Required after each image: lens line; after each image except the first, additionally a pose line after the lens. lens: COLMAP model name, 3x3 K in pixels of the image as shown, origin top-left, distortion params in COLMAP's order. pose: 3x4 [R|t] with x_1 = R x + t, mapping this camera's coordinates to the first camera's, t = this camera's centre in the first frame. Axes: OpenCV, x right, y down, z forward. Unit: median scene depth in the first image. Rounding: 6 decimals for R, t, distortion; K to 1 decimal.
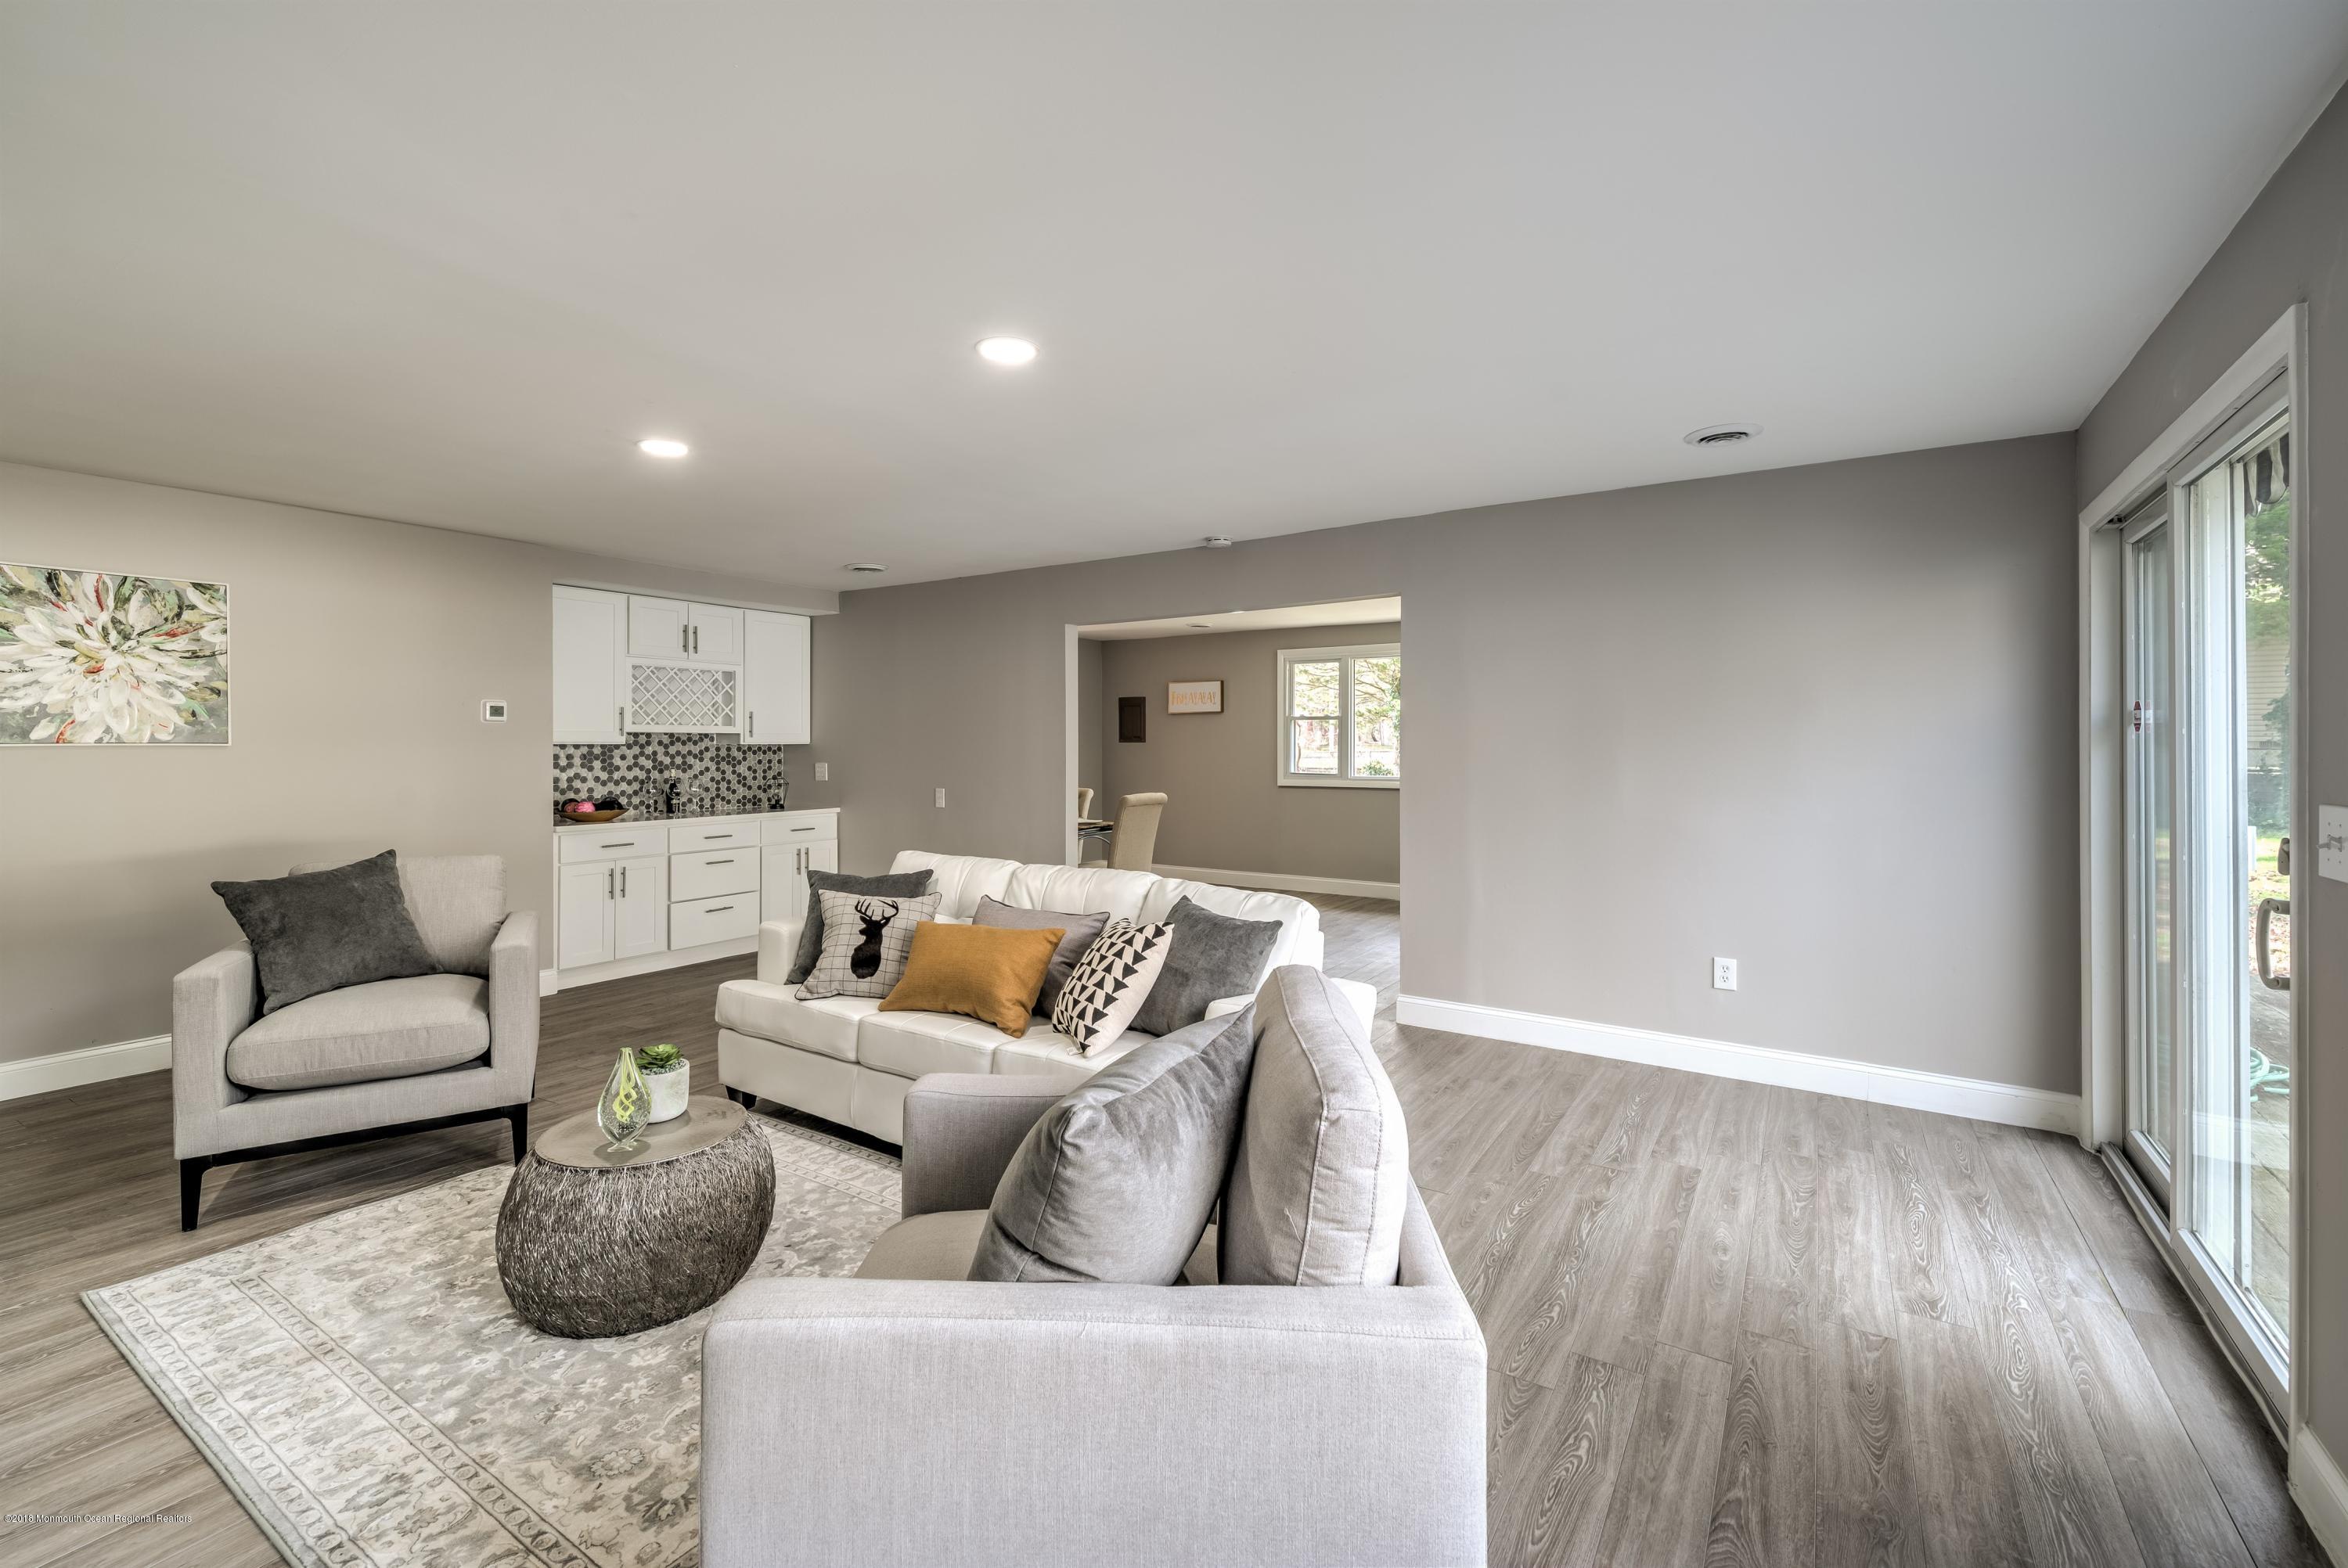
lens RADIAL K [[993.7, 0, 1177.2], [0, 993.7, 744.7], [0, 0, 1]] dist [0.022794, -0.008167]
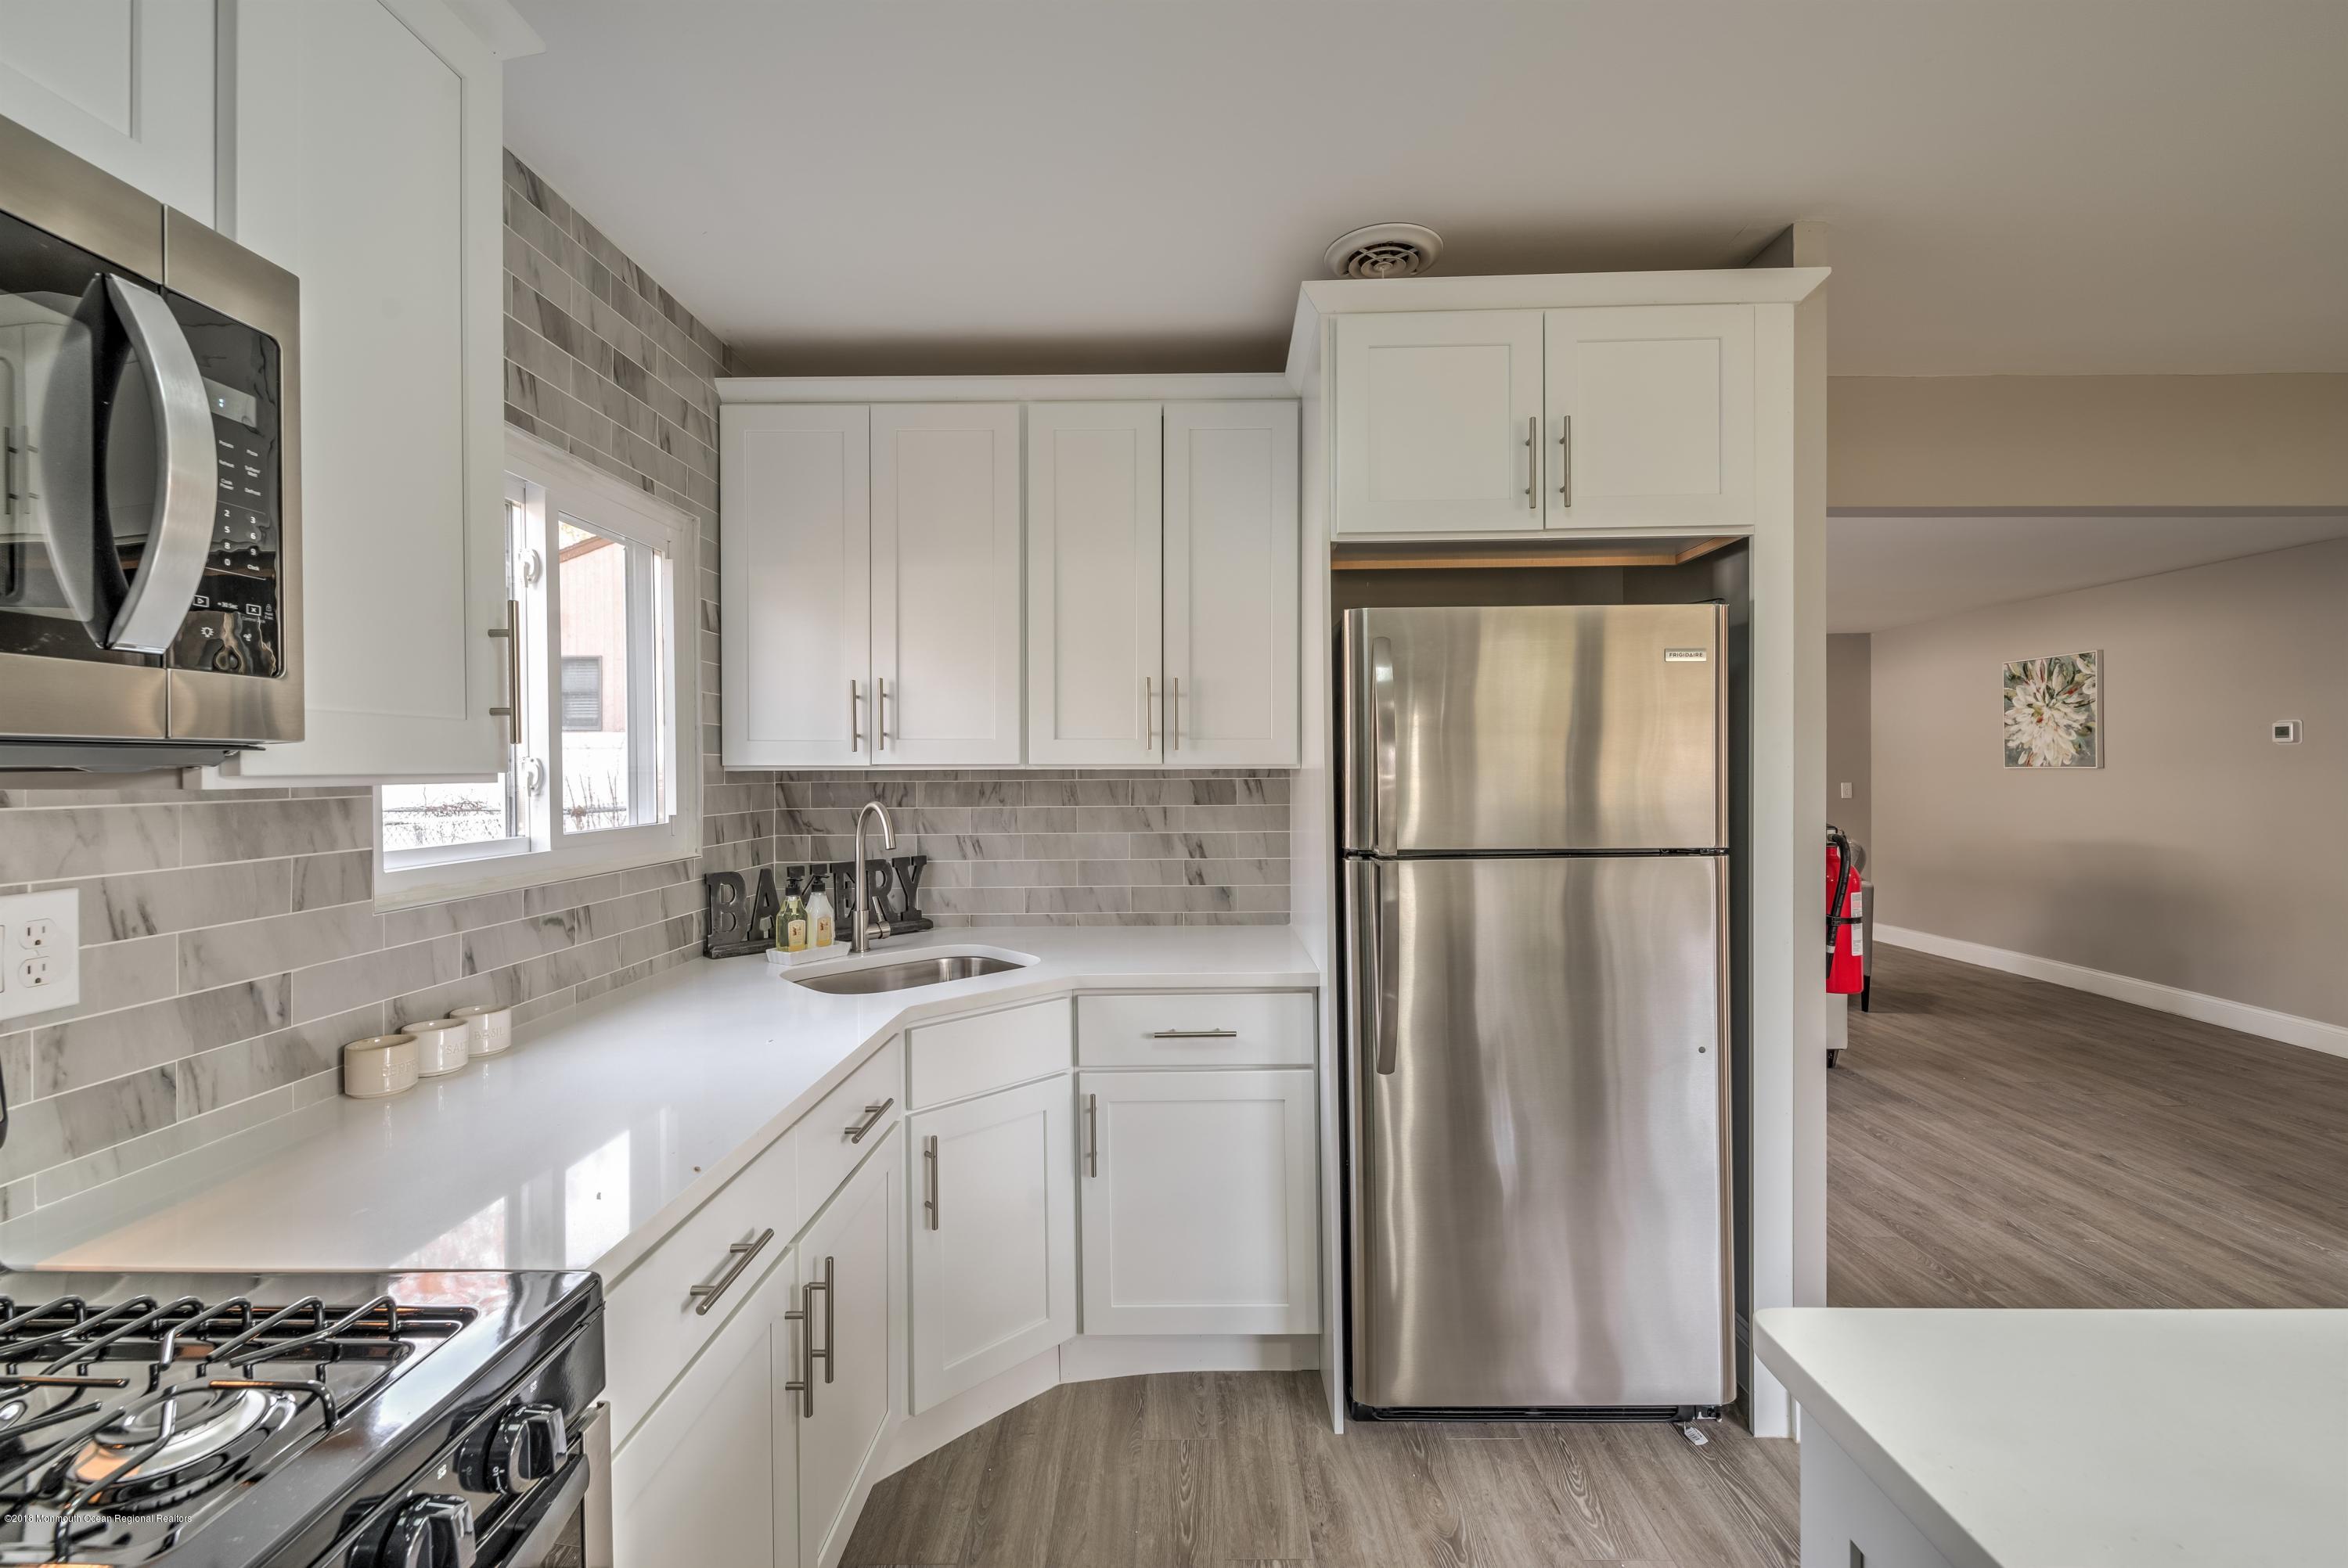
lens RADIAL K [[1007.5, 0, 1177.1], [0, 1007.5, 768.4], [0, 0, 1]] dist [0.014355, -0.008359]
pose [[-0.844534, 0.003956, -0.535487, 0.881182], [0.003517, 0.999992, 0.001842, -0.005918], [0.535490, -0.000328, -0.844541, 1.539359]]
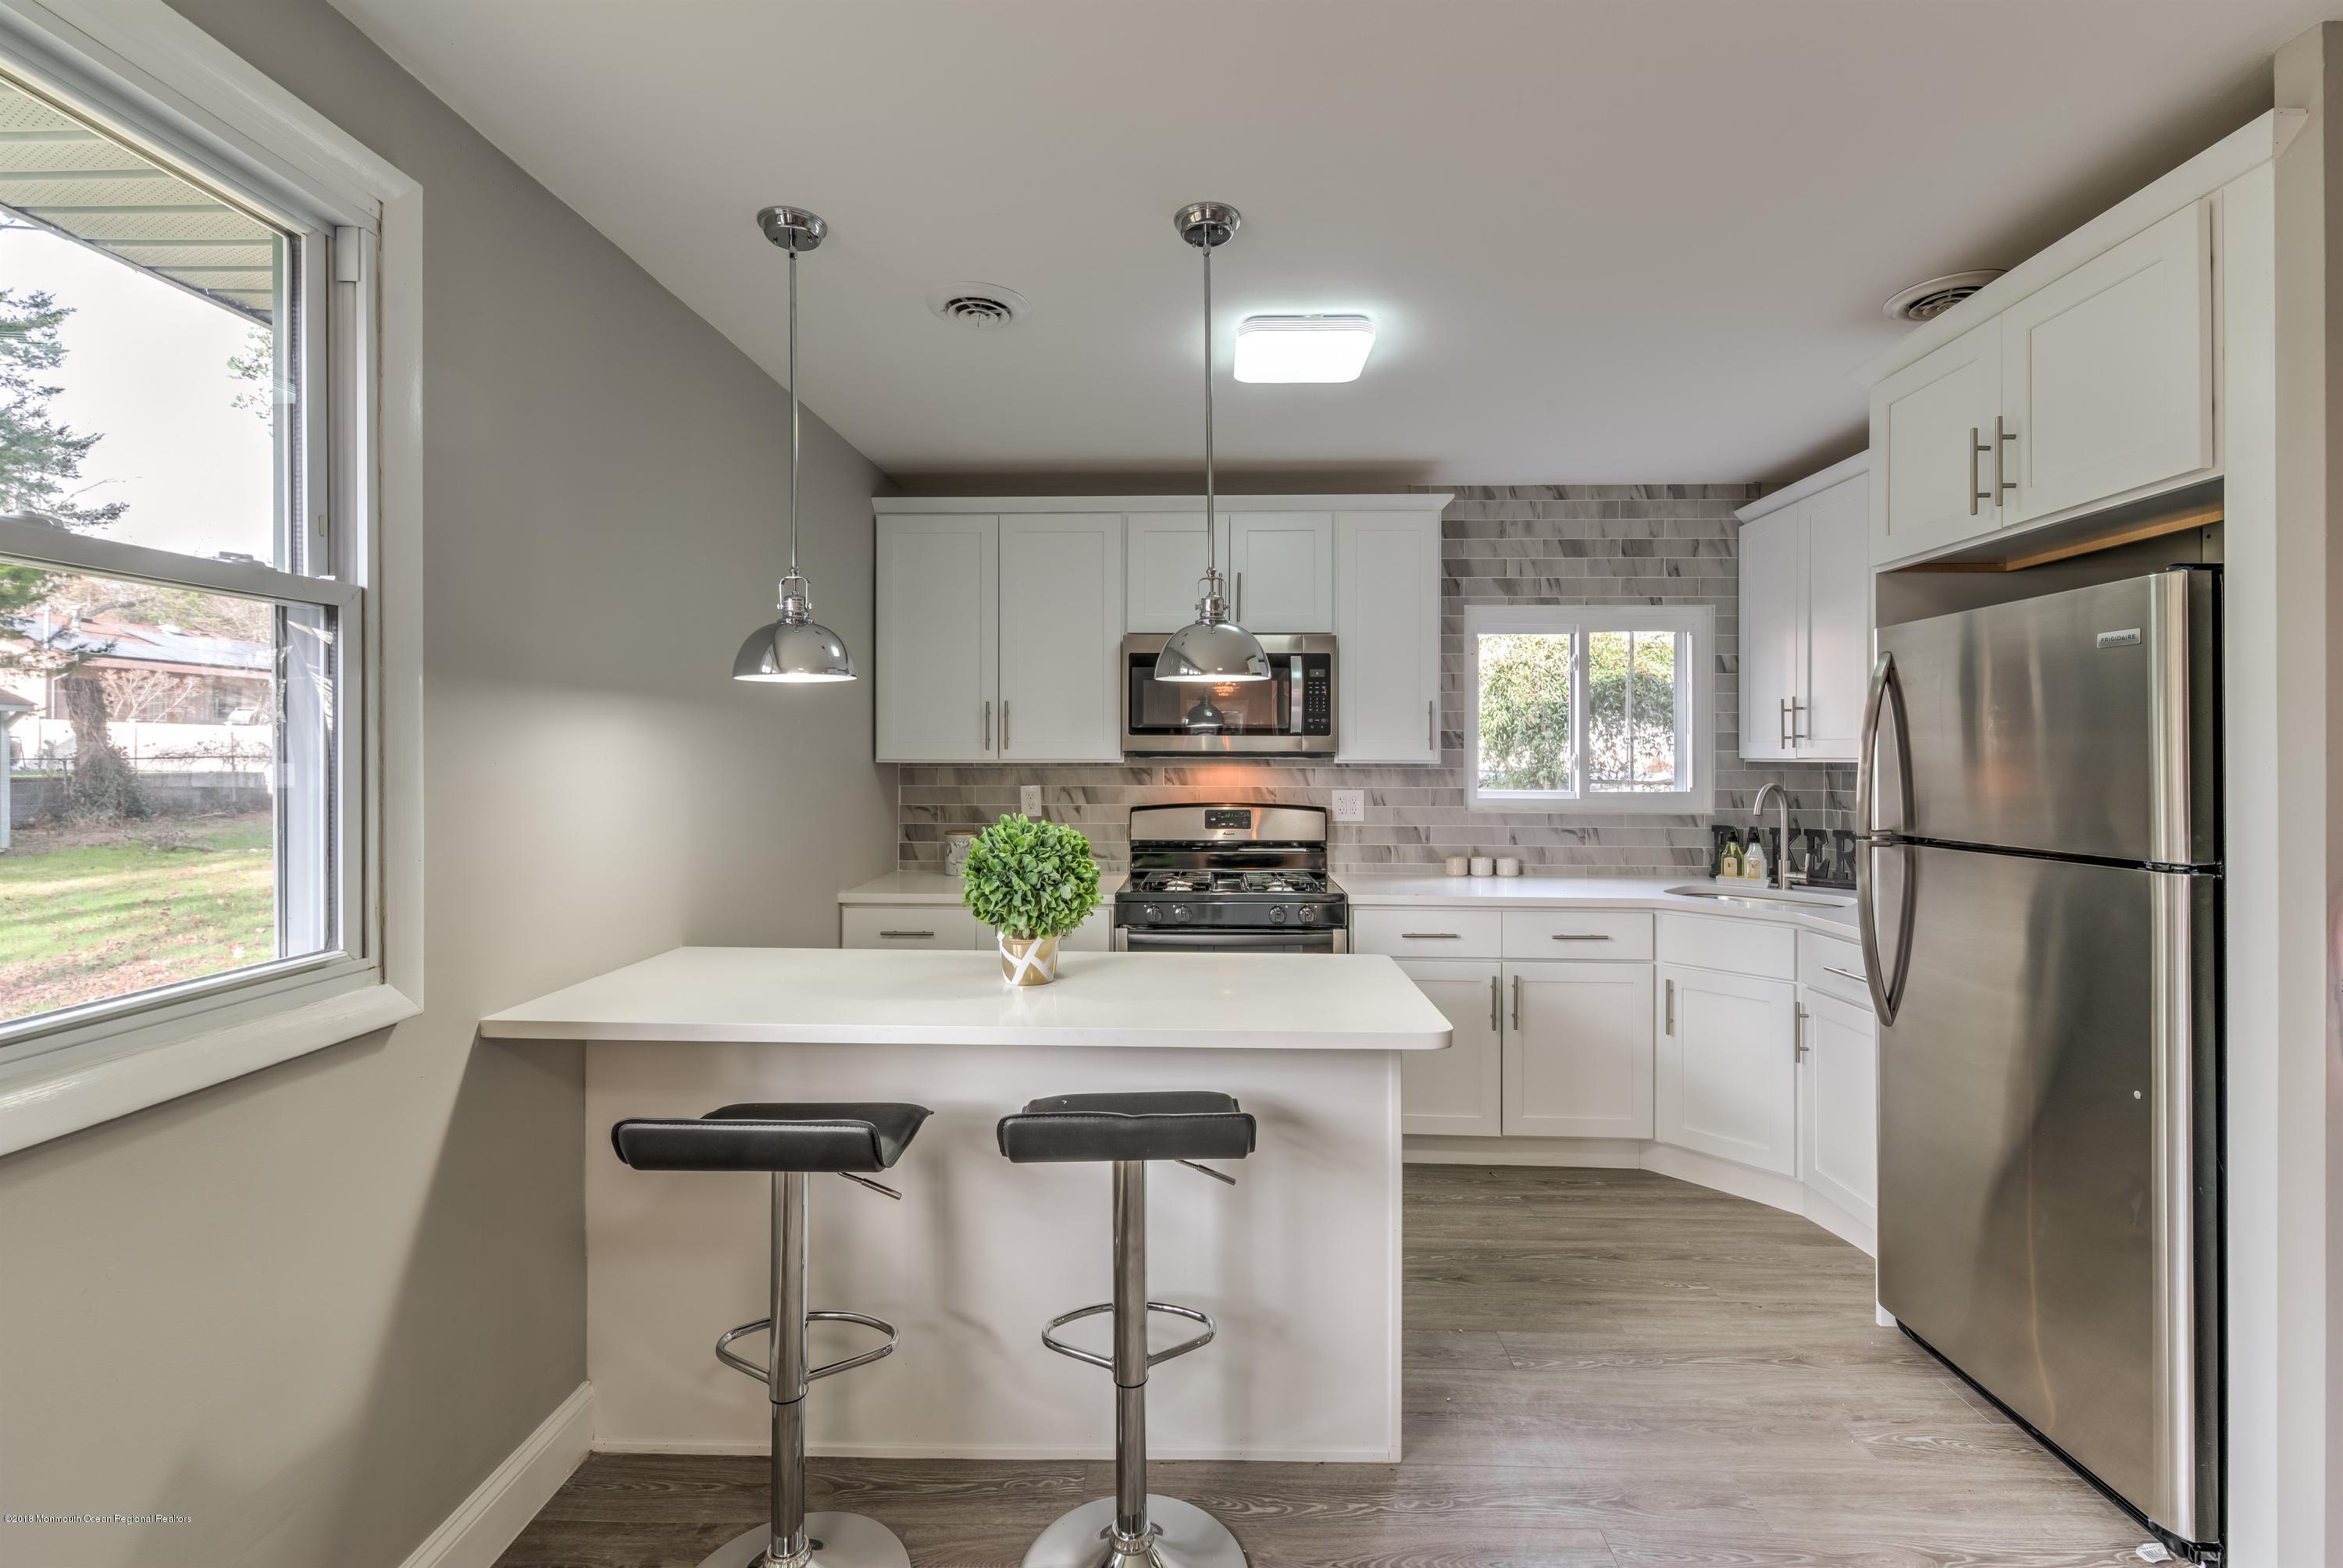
lens RADIAL K [[1036.7, 0, 1176.0], [0, 1036.7, 741.8], [0, 0, 1]] dist [-0.001385, -0.010189]
pose [[-0.522121, 0.008852, 0.852825, 0.250760], [-0.005014, 0.999897, -0.013448, -0.007252], [-0.852857, -0.011298, -0.522023, 1.827885]]
